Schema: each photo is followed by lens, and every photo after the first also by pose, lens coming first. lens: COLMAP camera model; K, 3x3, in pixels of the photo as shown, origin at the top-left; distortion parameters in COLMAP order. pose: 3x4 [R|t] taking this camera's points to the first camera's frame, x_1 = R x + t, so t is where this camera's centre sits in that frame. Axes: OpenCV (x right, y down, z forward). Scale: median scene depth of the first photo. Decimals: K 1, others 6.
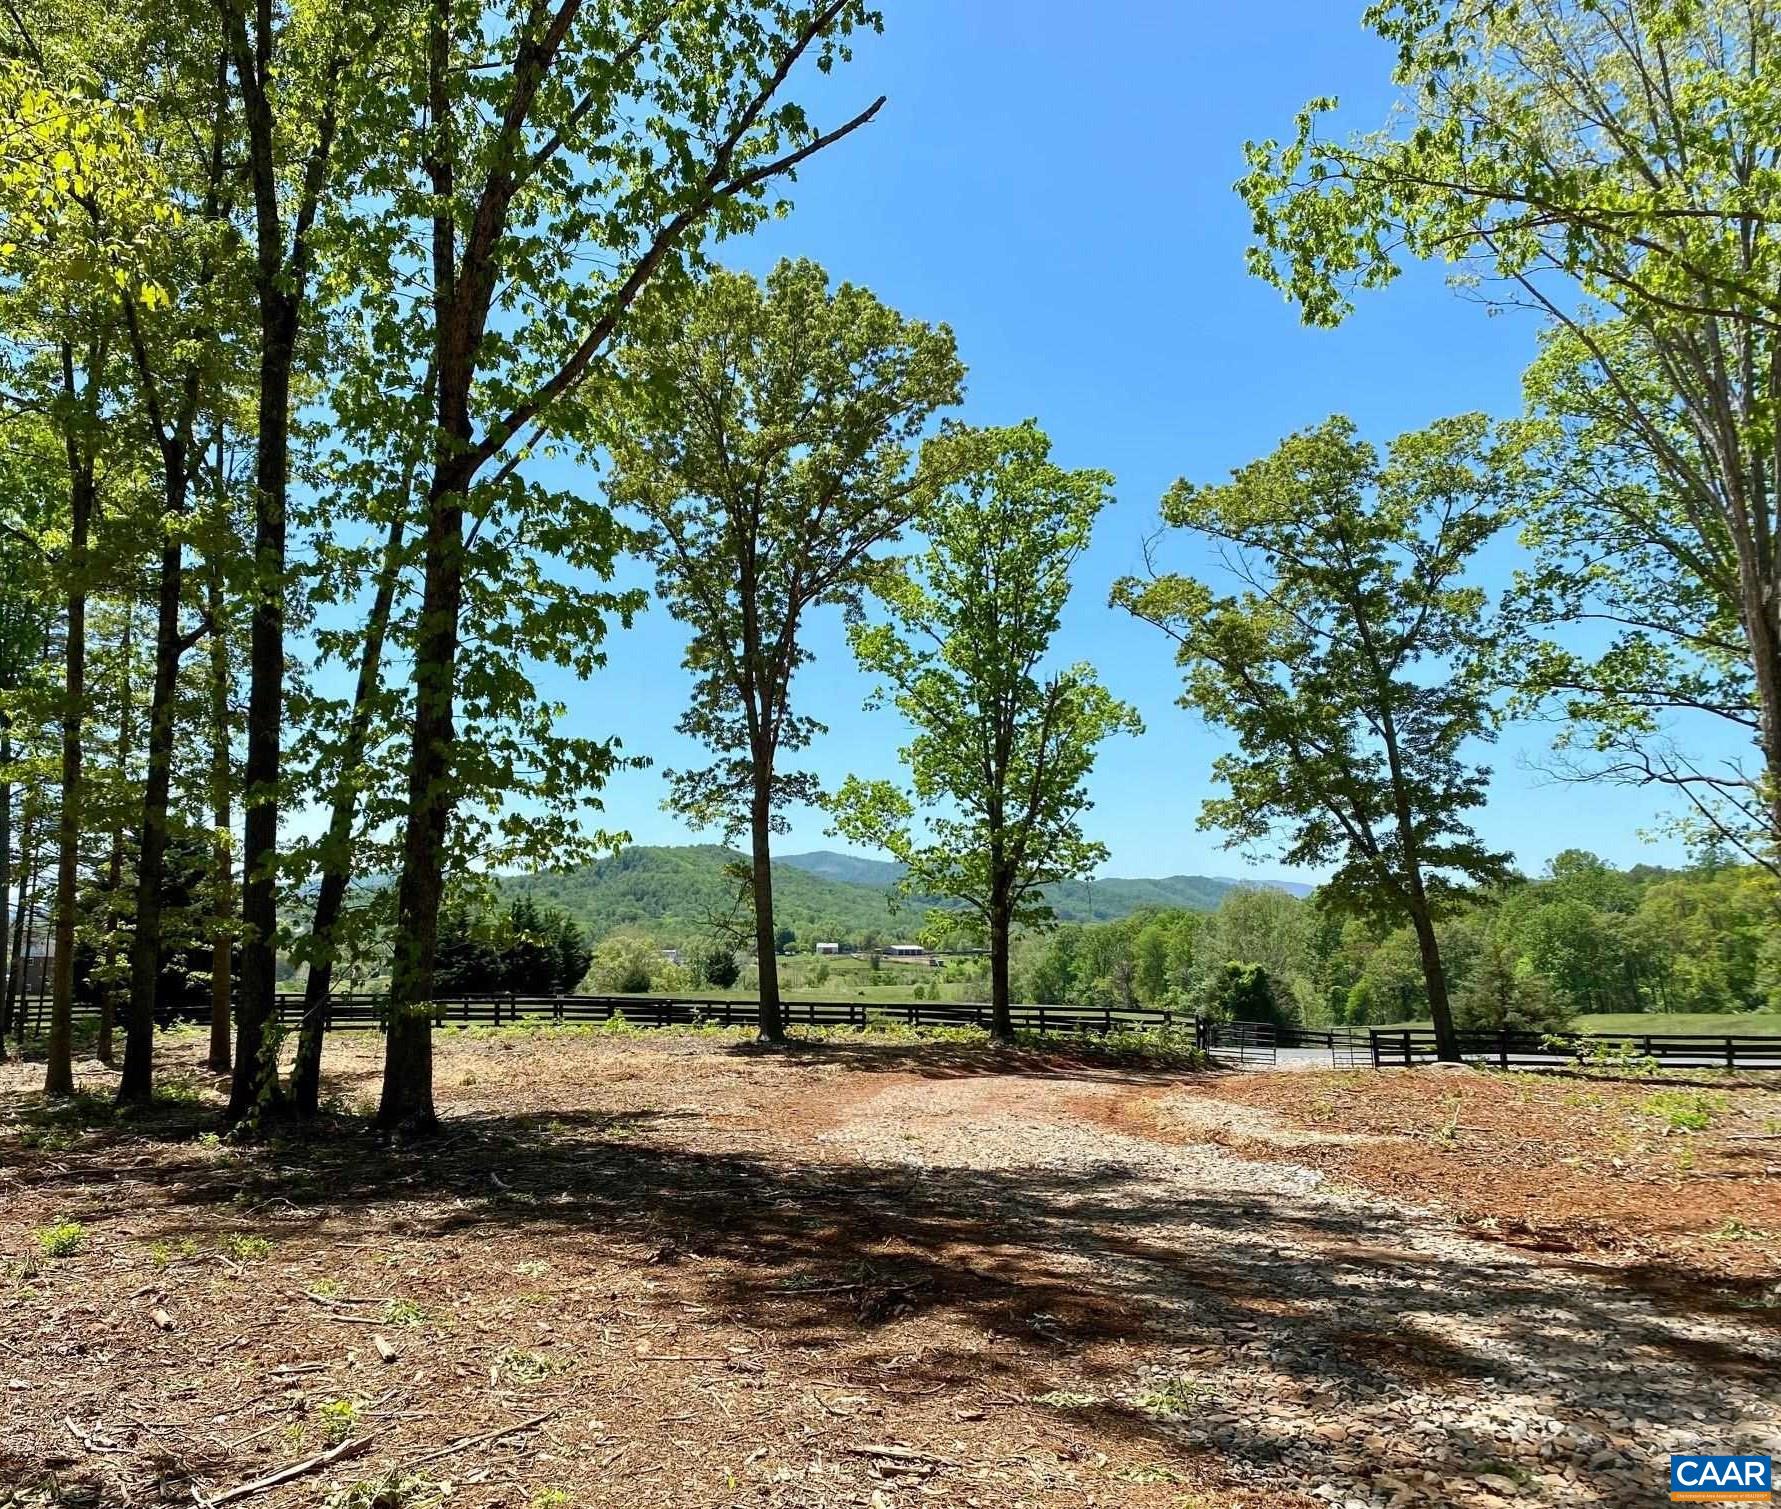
lens RADIAL K [[1592.7, 0, 836.6], [0, 1592.7, 753.4], [0, 0, 1]] dist [0.014828, -0.018538]
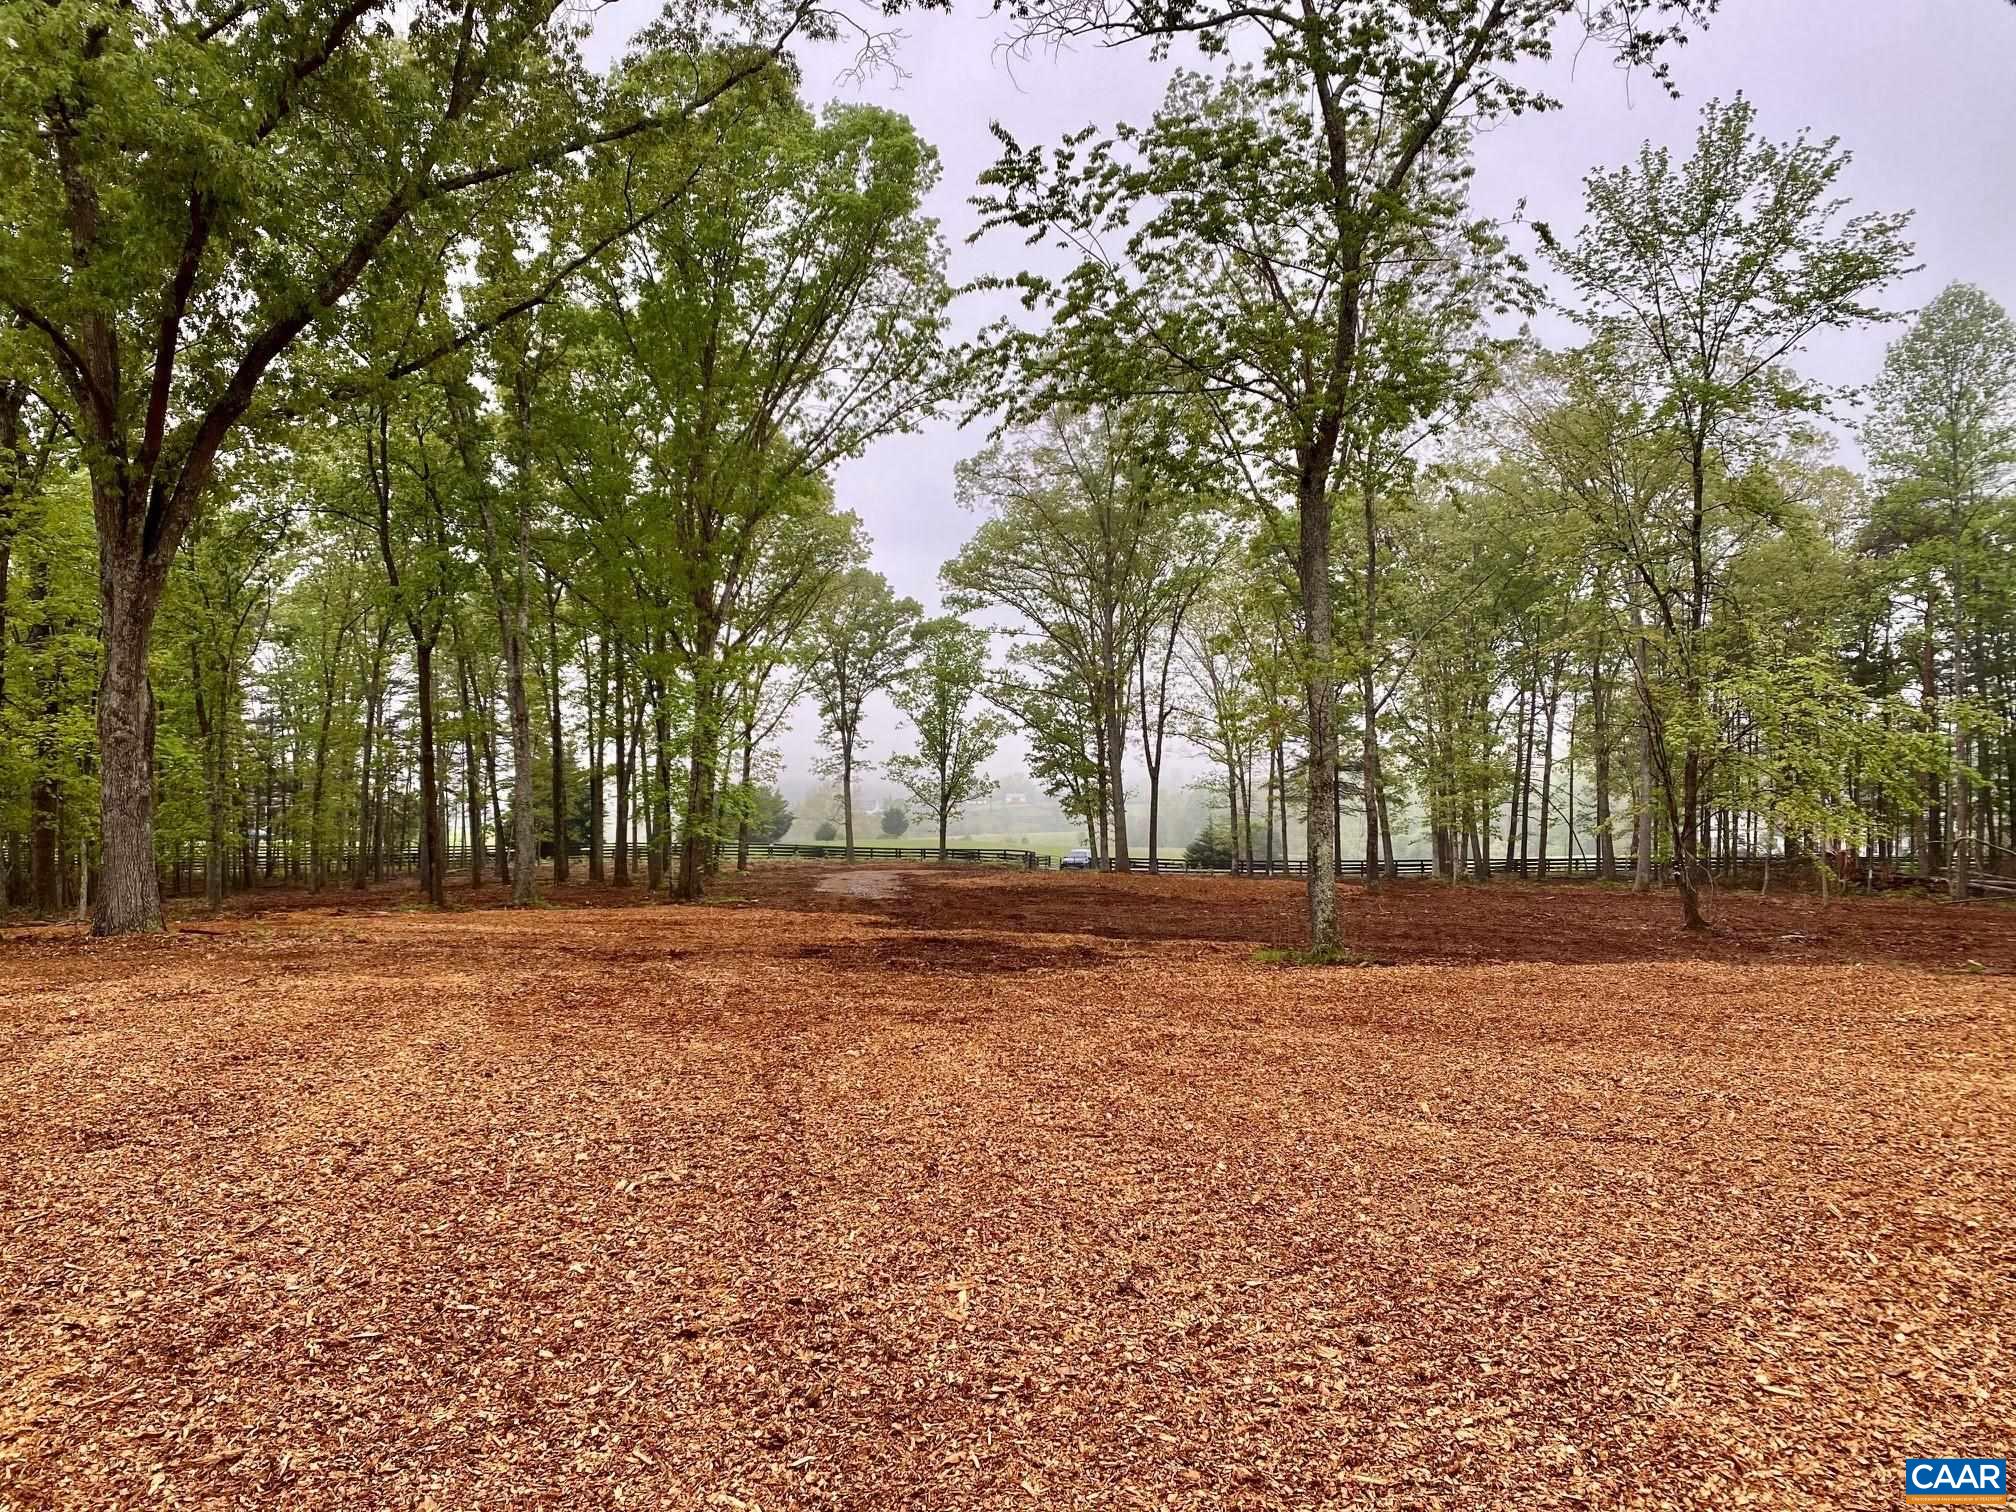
lens RADIAL K [[1590.8, 0, 1011.4], [0, 1590.8, 763.1], [0, 0, 1]] dist [0.014144, -0.001765]
pose [[0.999770, -0.000078, -0.021429, 0.257242], [0.002278, 0.994713, 0.102665, -0.232682], [0.021308, -0.102690, 0.994485, -1.468175]]
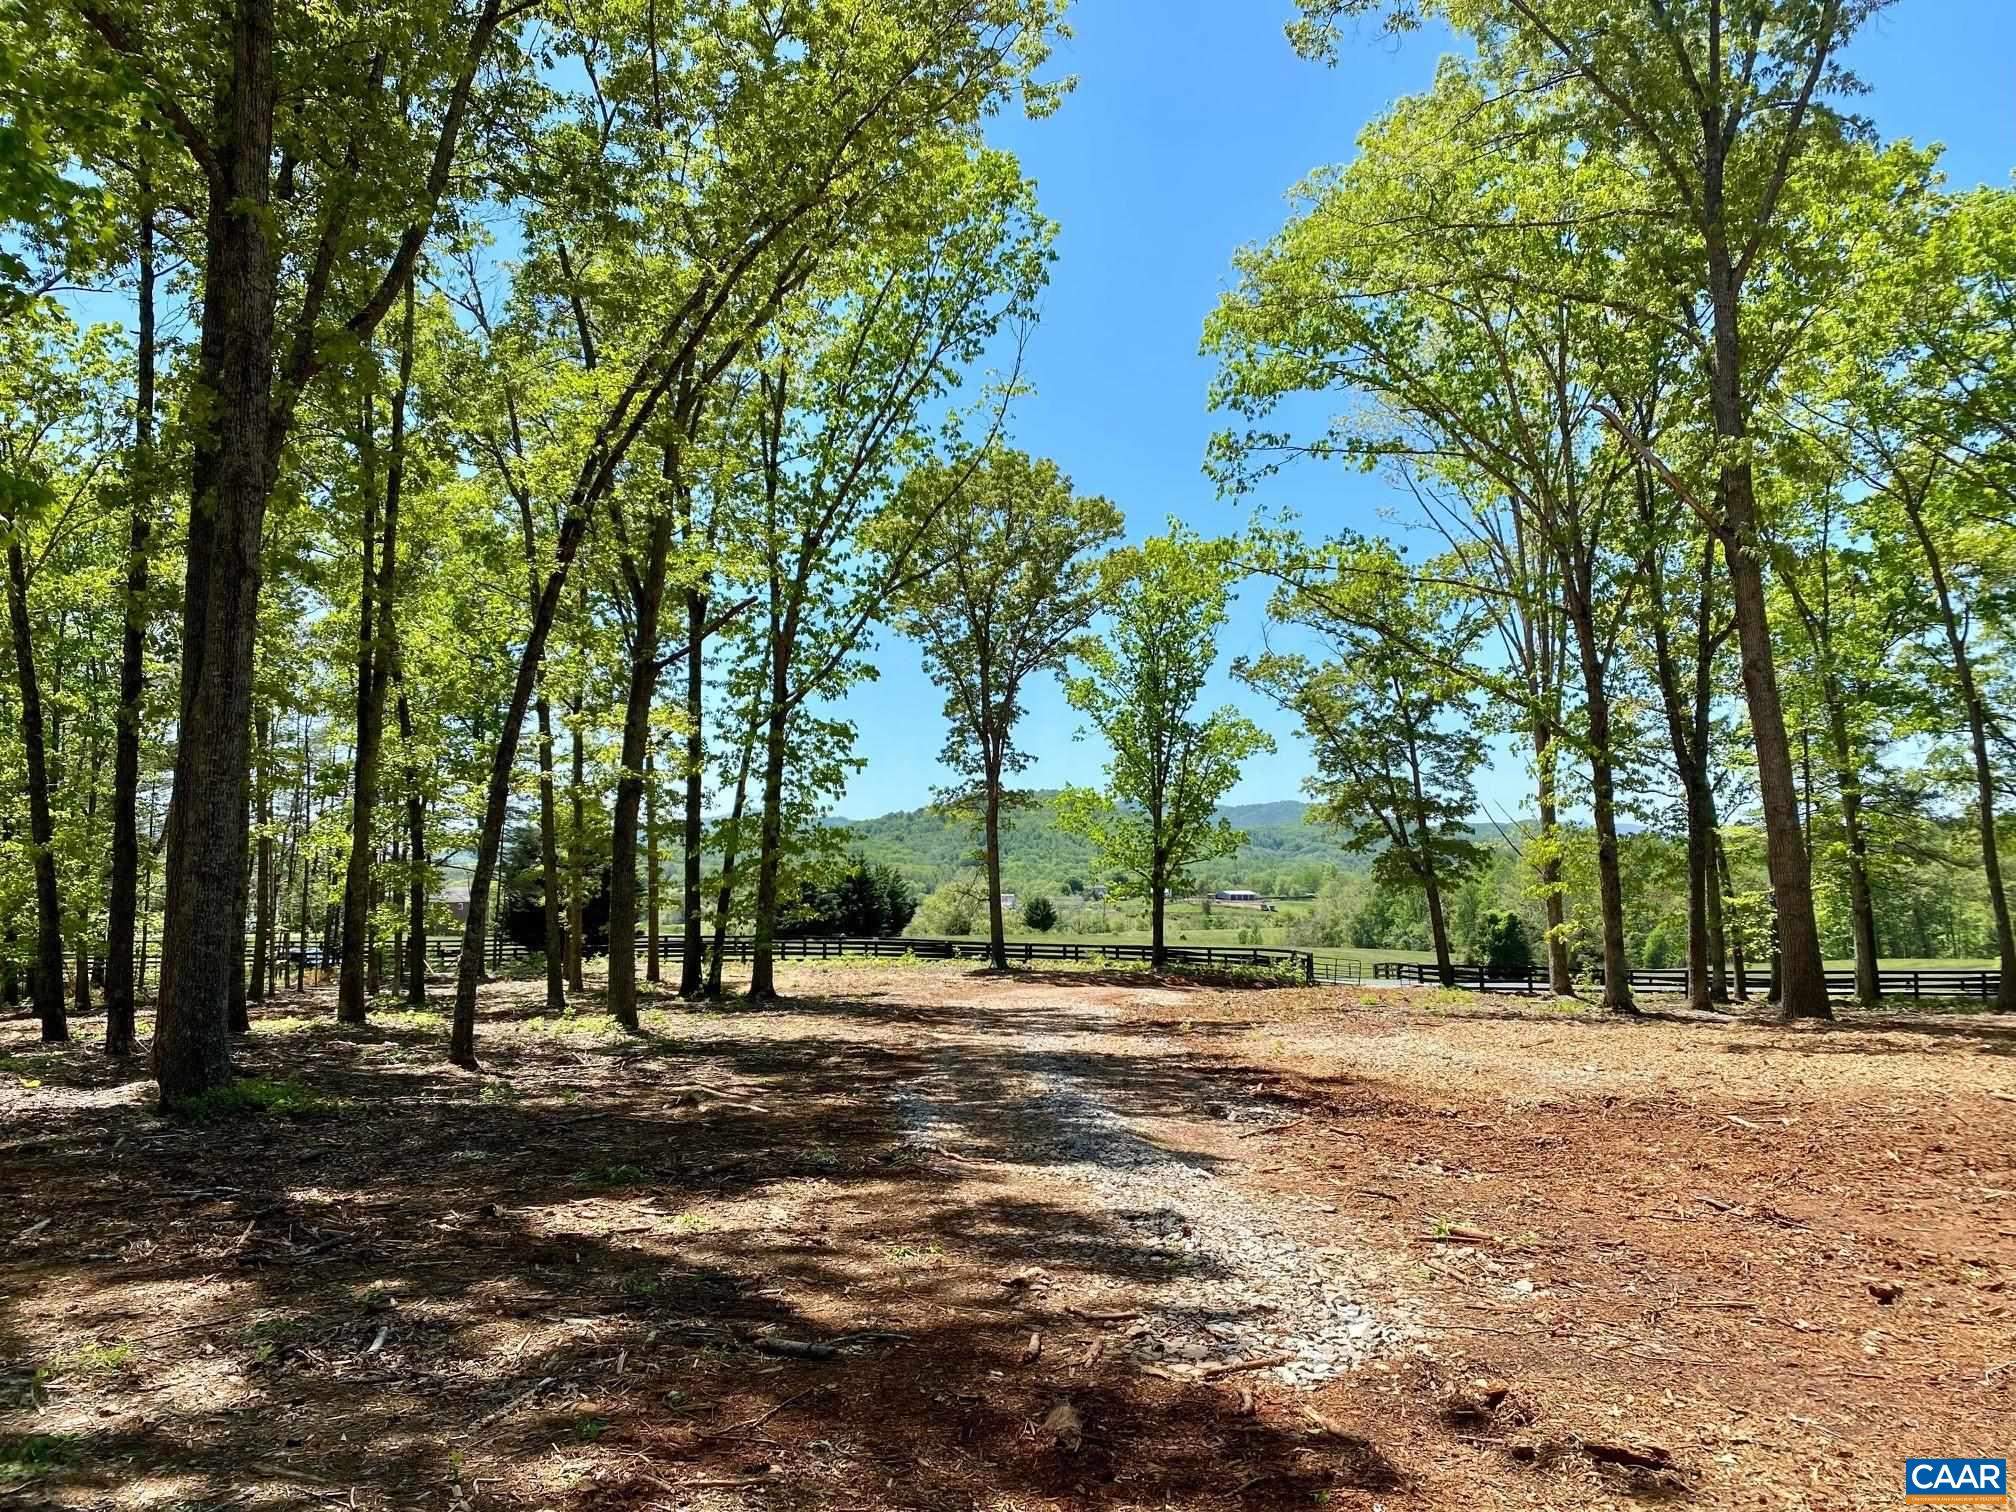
lens RADIAL K [[1590.8, 0, 1033.0], [0, 1590.8, 711.1], [0, 0, 1]] dist [0.014144, -0.001765]
pose [[0.995769, -0.006433, -0.091671, 0.119221], [0.007266, 0.999935, 0.008750, -0.069425], [0.091609, -0.009379, 0.995751, -0.447710]]
